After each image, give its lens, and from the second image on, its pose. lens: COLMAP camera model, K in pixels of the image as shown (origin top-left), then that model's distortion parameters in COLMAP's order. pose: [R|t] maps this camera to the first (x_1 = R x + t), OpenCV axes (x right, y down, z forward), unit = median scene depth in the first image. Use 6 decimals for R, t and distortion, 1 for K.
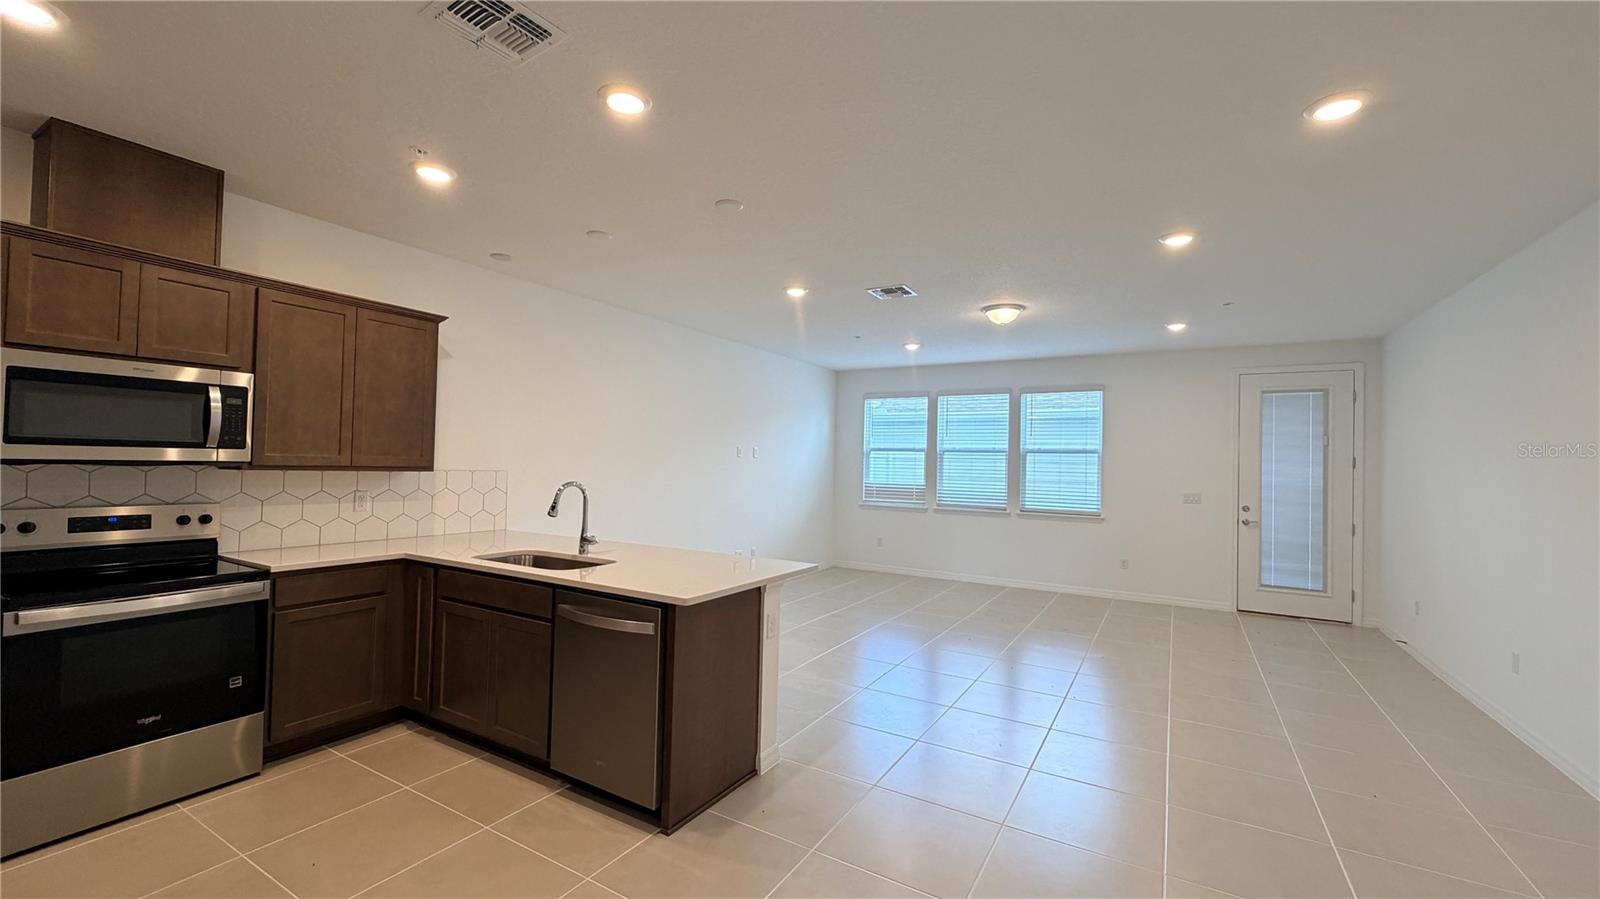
lens RADIAL K [[637.6, 0, 796.7], [0, 637.6, 456.5], [0, 0, 1]] dist [-0.000222, -0.000291]
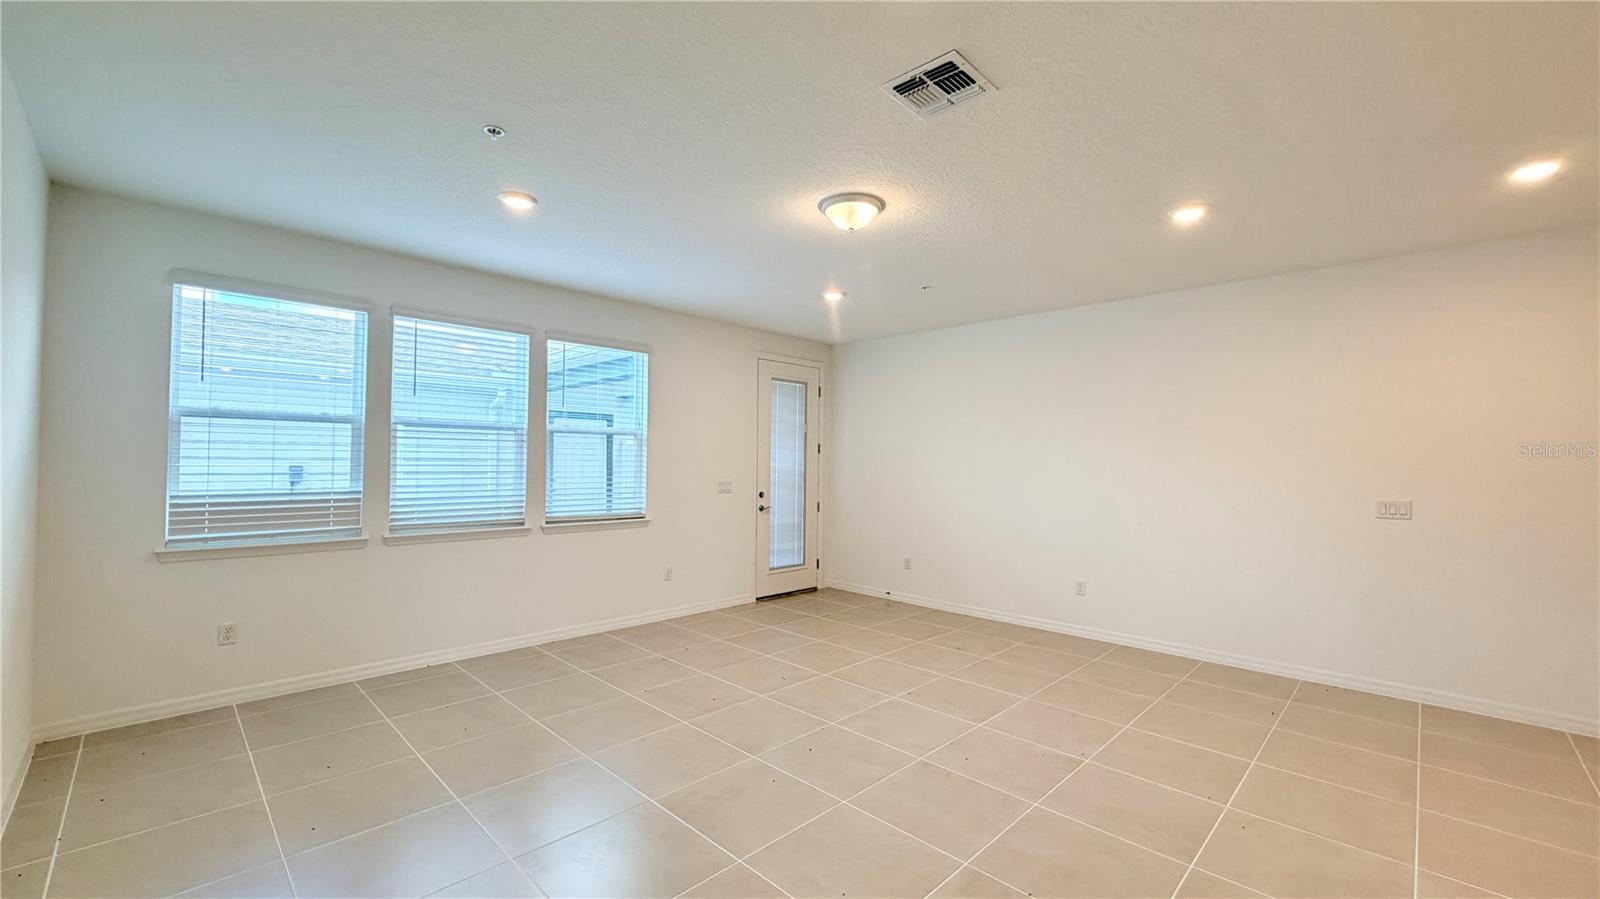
lens RADIAL K [[637.6, 0, 809.2], [0, 637.6, 449.2], [0, 0, 1]] dist [-0.000222, -0.000291]
pose [[0.240738, -0.005892, 0.970572, -0.246434], [-0.024617, 0.999623, 0.012174, -0.002661], [-0.970278, -0.026824, 0.240502, 0.721488]]
